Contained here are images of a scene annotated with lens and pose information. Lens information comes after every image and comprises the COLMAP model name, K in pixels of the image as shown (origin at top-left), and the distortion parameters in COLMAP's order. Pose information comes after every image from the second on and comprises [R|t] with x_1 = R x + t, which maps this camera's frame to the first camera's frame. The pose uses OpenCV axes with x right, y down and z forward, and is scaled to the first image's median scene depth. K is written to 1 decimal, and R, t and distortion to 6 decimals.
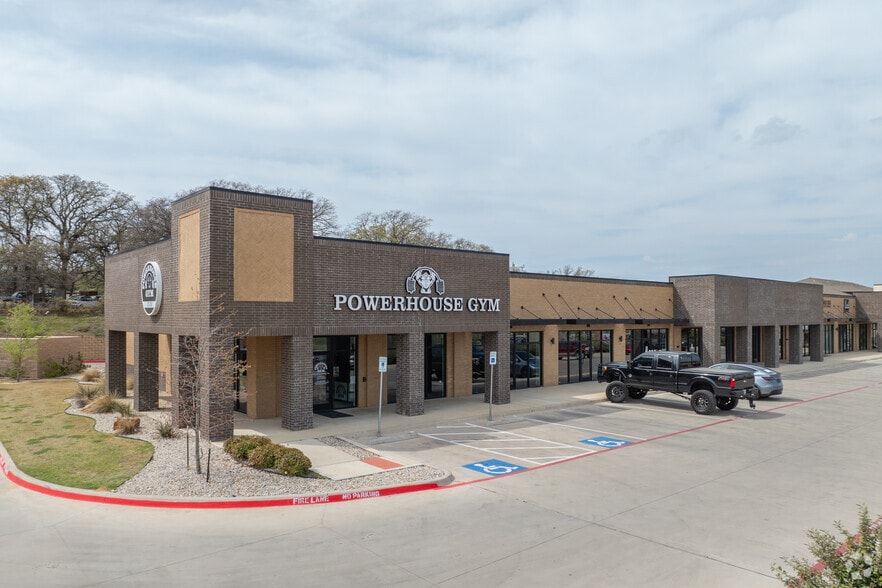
lens RADIAL K [[623.3, 0, 439.2], [0, 623.3, 311.1], [0, 0, 1]] dist [-0.033941, -0.000991]
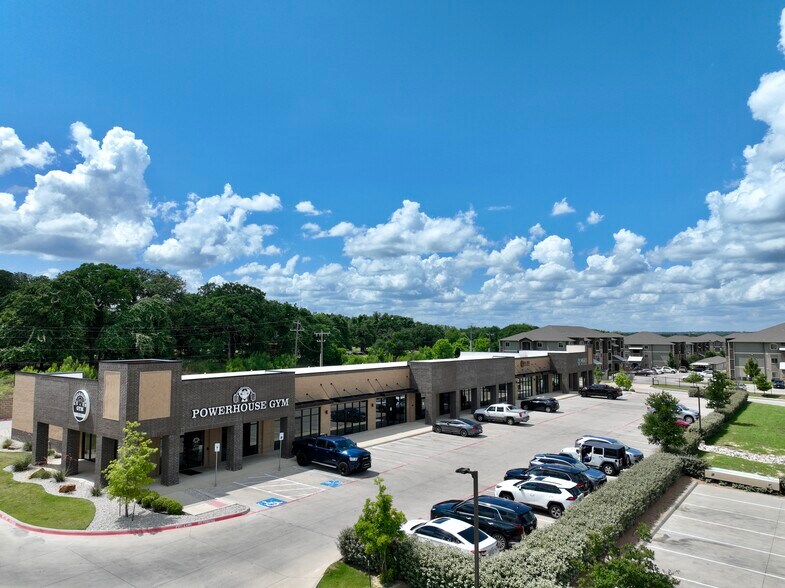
lens RADIAL K [[552.9, 0, 398.1], [0, 552.9, 293.1], [0, 0, 1]] dist [-0.002431, 0.003506]
pose [[0.976789, 0.017560, 0.213482, 0.069672], [-0.003656, 0.997855, -0.065353, -0.252253], [-0.214172, 0.063056, 0.974759, -0.725212]]
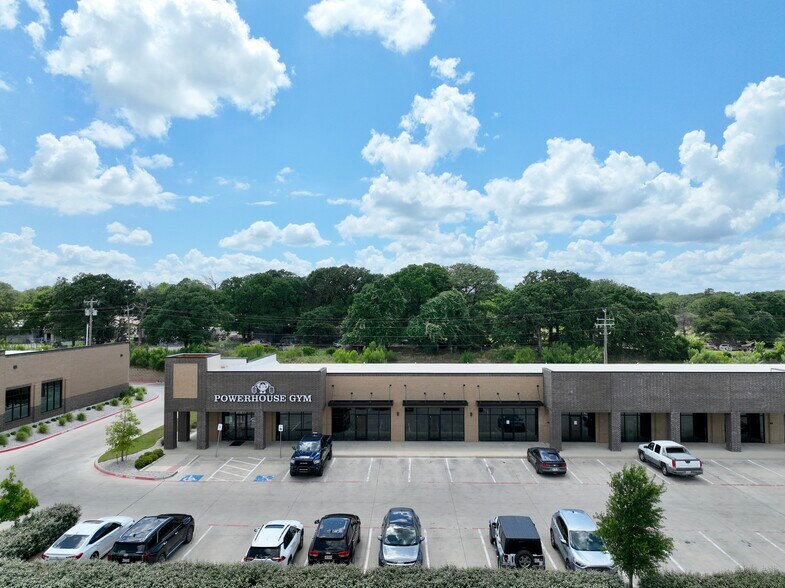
lens RADIAL K [[558.8, 0, 392.5], [0, 558.8, 294.0], [0, 0, 1]] dist [0.000911, -0.002085]
pose [[0.745775, -0.022279, -0.665825, 1.671143], [0.008396, 0.999676, -0.024046, -0.334954], [0.666145, 0.012343, 0.745721, -0.150721]]
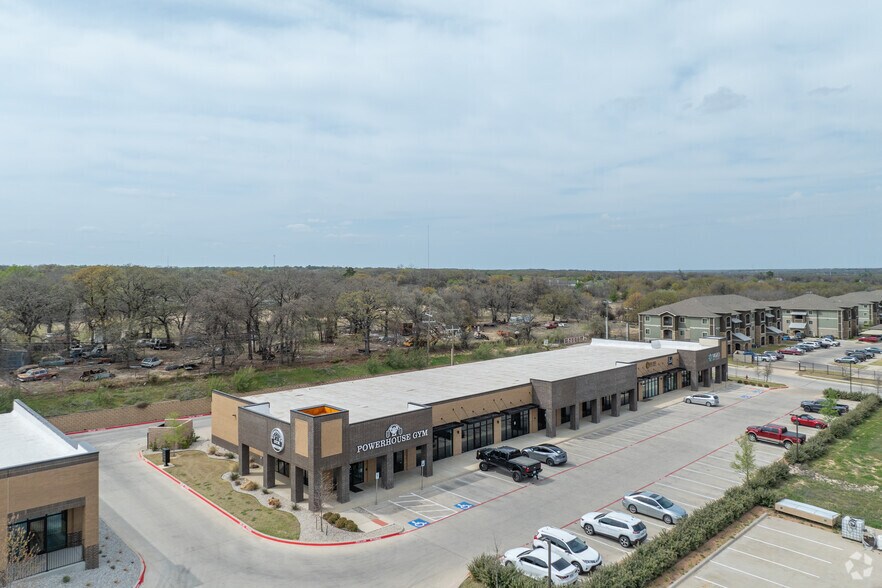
lens RADIAL K [[618.1, 0, 449.1], [0, 618.1, 268.4], [0, 0, 1]] dist [-0.037260, -0.002659]
pose [[0.997533, 0.001851, 0.070171, 0.021649], [-0.002296, 0.999978, 0.006272, -0.697983], [-0.070158, -0.006418, 0.997515, -1.364505]]
